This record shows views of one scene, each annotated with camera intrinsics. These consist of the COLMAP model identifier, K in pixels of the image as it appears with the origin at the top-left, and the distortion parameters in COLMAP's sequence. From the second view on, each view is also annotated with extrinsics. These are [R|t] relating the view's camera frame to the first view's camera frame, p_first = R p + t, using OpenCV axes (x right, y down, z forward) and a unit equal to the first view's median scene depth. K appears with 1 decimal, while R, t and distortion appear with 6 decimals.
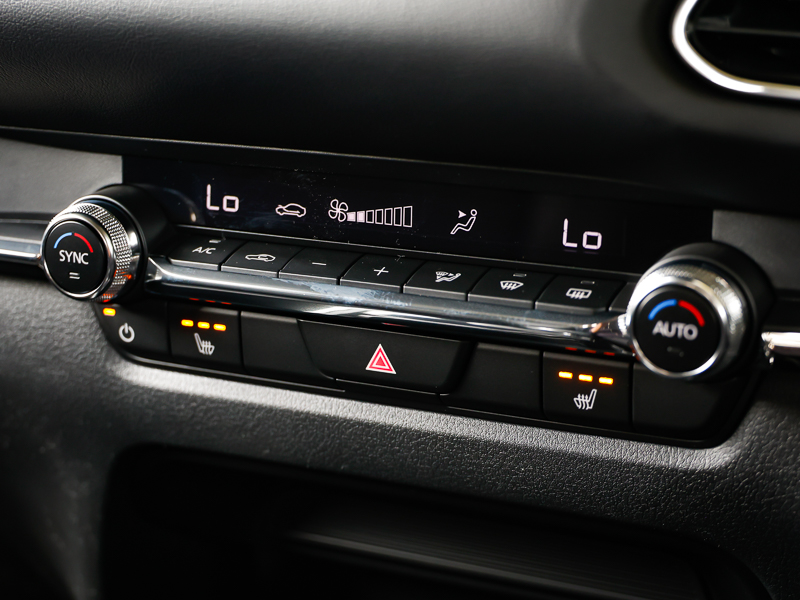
lens RADIAL K [[1792.0, 0, 400.1], [0, 1792.0, 299.9], [0, 0, 1]] dist [-0.277799, 0.000000]
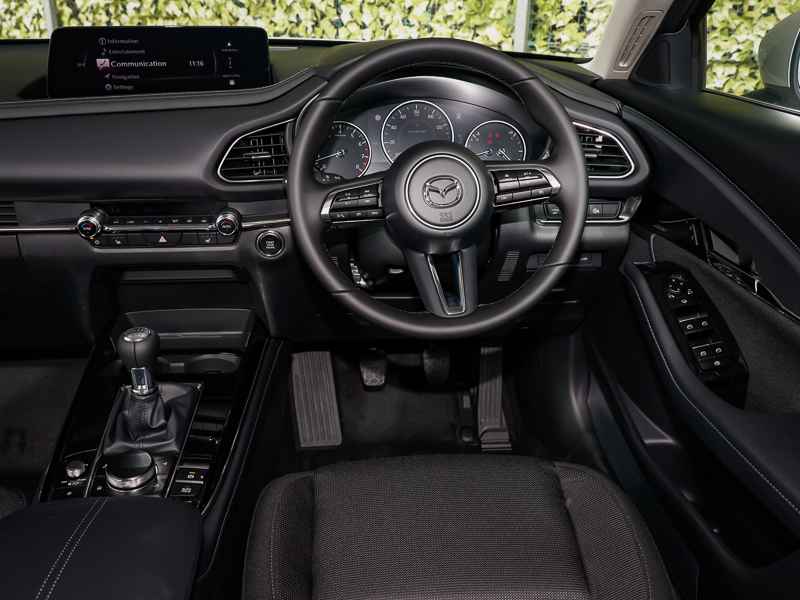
lens RADIAL K [[755.7, 0, 395.7], [0, 755.7, 300.0], [0, 0, 1]] dist [0.018194, 0.000000]
pose [[0.851157, -0.212844, 0.479822, -0.502668], [0.113636, 0.967140, 0.227434, -0.206709], [-0.512463, -0.139057, 0.847375, -1.127479]]
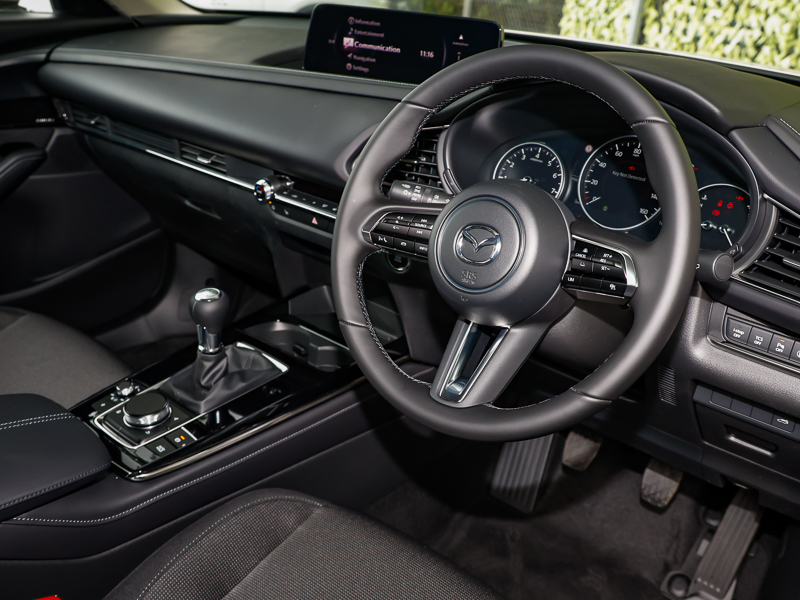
lens RADIAL K [[755.7, 0, 392.8], [0, 755.7, 323.6], [0, 0, 1]] dist [0.018194, 0.000000]
pose [[0.971270, 0.141055, -0.191674, 0.640659], [-0.093824, 0.967141, 0.236294, -0.205206], [0.218706, -0.211522, 0.952589, -1.005138]]
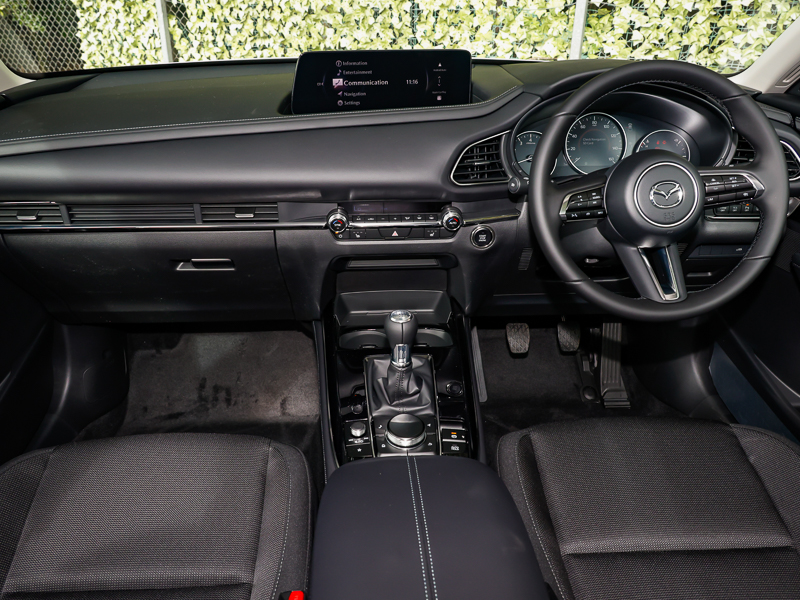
lens RADIAL K [[625.0, 0, 404.3], [0, 625.0, 297.0], [0, 0, 1]] dist [0.022037, -0.023051]
pose [[0.861775, -0.229381, 0.452469, -0.956816], [0.116184, 0.957470, 0.264108, -0.303976], [-0.493807, -0.175032, 0.851774, -0.791229]]
